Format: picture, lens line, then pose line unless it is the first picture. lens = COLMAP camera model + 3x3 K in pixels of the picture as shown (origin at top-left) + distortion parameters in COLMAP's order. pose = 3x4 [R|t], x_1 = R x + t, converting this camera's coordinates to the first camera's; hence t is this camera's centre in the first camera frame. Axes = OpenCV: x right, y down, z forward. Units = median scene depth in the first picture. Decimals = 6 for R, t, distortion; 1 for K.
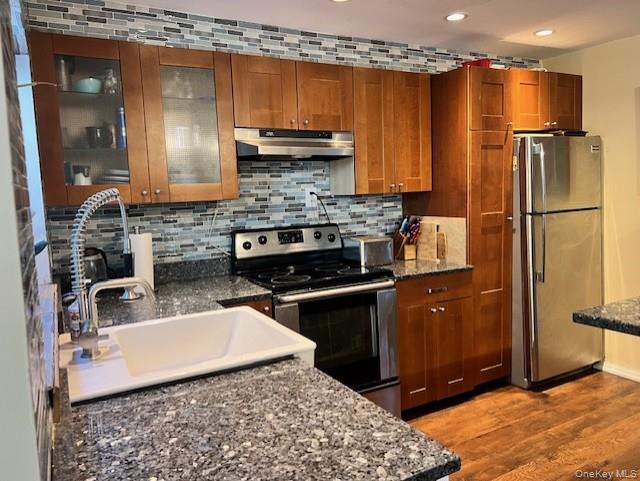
lens RADIAL K [[473.4, 0, 320.0], [0, 473.4, 240.5], [0, 0, 1]] dist [0.042958, -0.050556]
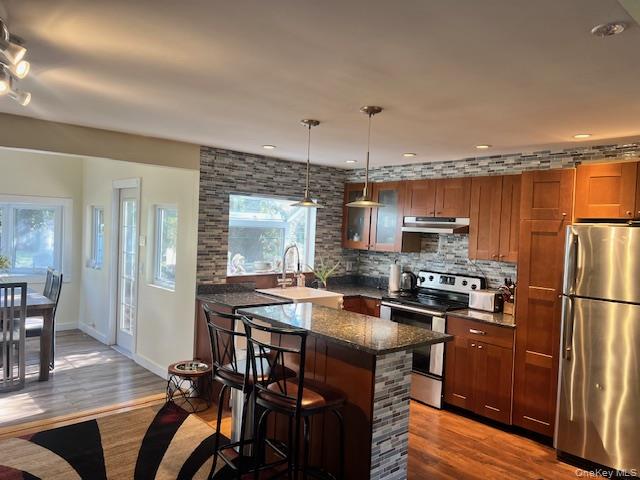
lens RADIAL K [[473.4, 0, 320.0], [0, 473.4, 240.0], [0, 0, 1]] dist [0.042958, -0.050556]
pose [[0.240082, 0.077853, -0.967626, 1.391457], [-0.149148, 0.987902, 0.042478, -0.145452], [0.959227, 0.134121, 0.248789, 0.154319]]
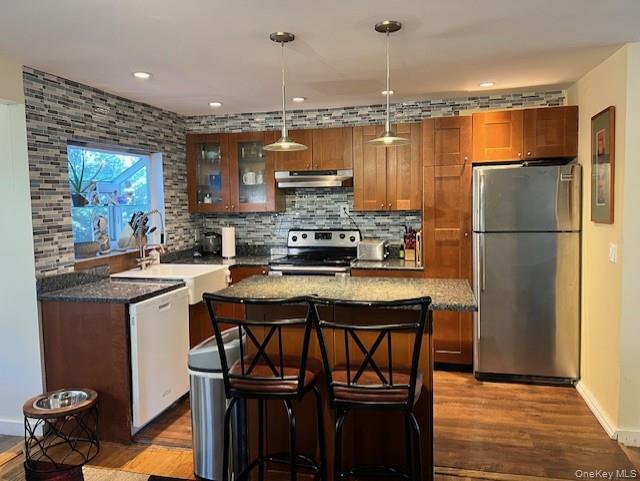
lens RADIAL K [[476.0, 0, 321.9], [0, 476.0, 237.9], [0, 0, 1]] dist [0.096502, -0.159574]
pose [[0.749207, 0.079769, -0.657514, 0.966110], [-0.077204, 0.996472, 0.032922, -0.051815], [0.657821, 0.026097, 0.752722, -0.188676]]
